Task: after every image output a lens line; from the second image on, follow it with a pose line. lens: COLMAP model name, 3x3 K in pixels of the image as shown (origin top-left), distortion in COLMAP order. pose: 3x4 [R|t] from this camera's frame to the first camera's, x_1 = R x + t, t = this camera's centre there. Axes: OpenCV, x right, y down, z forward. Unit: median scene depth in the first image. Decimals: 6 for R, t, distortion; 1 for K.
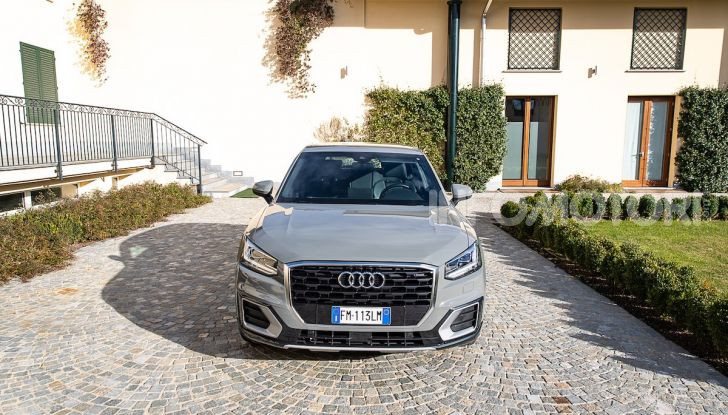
lens RADIAL K [[491.5, 0, 364.0], [0, 491.5, 207.5], [0, 0, 1]] dist [0.001514, 0.000649]
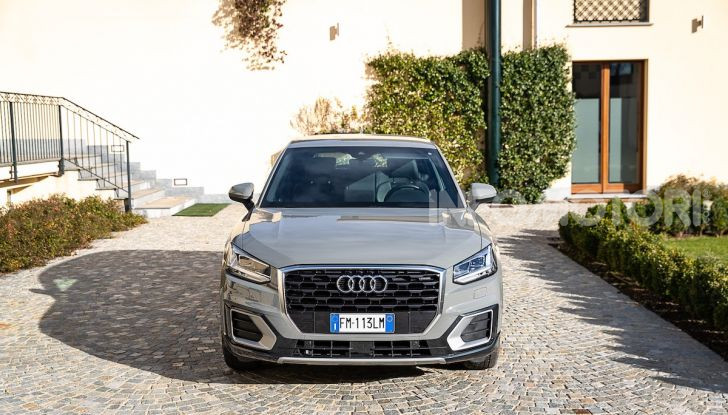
lens RADIAL K [[863.6, 0, 364.0], [0, 863.6, 207.5], [0, 0, 1]] dist [-0.001348, 0.002797]
pose [[0.999824, -0.017836, -0.005834, 0.006123], [0.017567, 0.998905, -0.043352, 0.041815], [0.006600, 0.043242, 0.999043, -0.355184]]
